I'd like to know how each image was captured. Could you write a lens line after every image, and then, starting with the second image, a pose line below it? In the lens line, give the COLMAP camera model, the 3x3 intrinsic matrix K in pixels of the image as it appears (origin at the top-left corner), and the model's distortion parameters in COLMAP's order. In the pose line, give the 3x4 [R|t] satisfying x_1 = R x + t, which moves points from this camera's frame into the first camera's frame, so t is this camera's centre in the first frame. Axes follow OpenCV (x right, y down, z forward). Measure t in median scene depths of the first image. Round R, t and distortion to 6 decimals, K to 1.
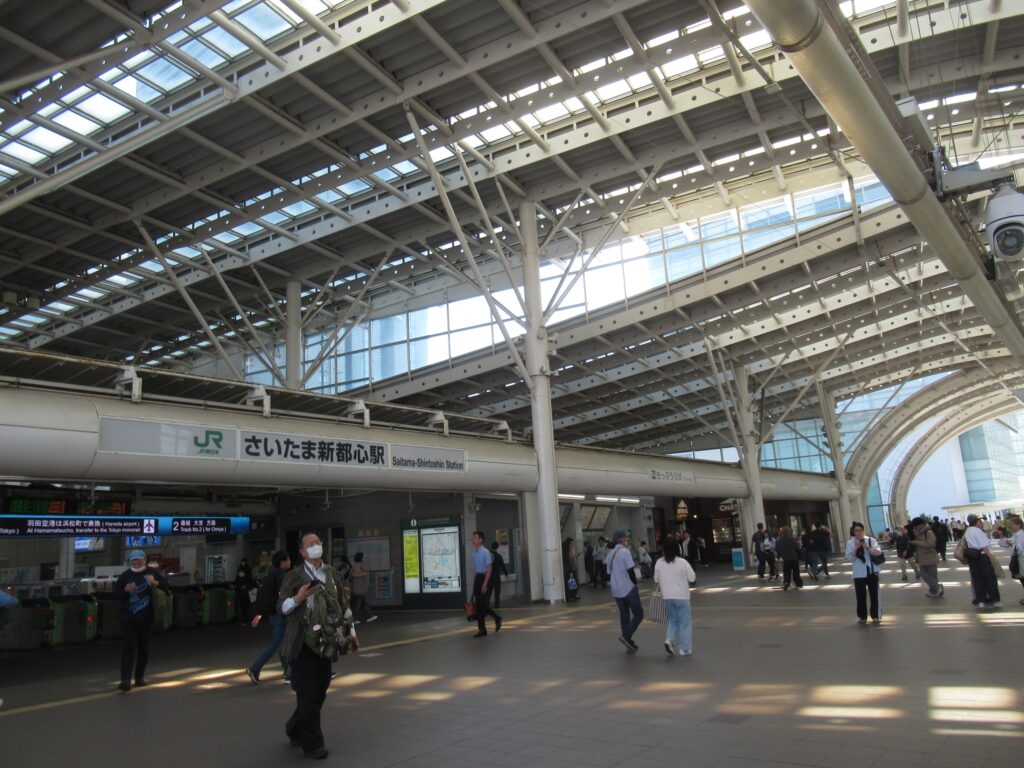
lens RADIAL K [[756.3, 0, 512.7], [0, 756.3, 385.5], [0, 0, 1]] dist [0.001601, 0.015565]
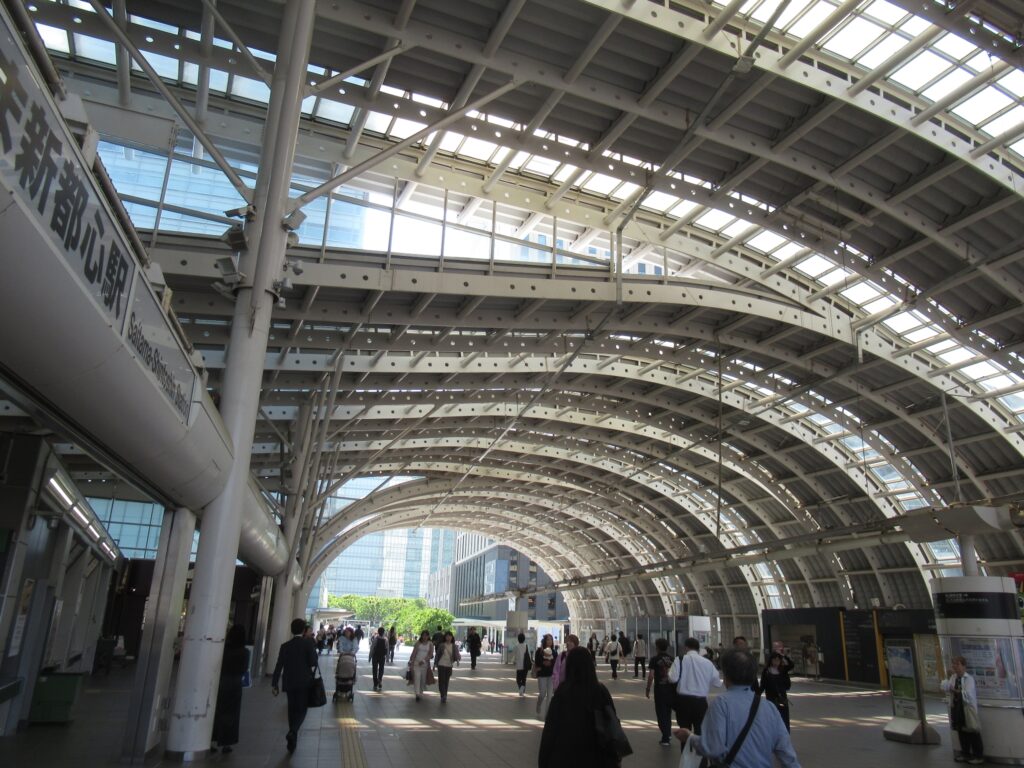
lens RADIAL K [[756.3, 0, 515.4], [0, 756.3, 383.2], [0, 0, 1]] dist [0.001601, 0.015565]
pose [[0.590515, 0.331049, 0.736001, -0.128413], [-0.243706, 0.942565, -0.228428, 0.066794], [-0.769350, -0.044477, 0.637277, 0.291775]]
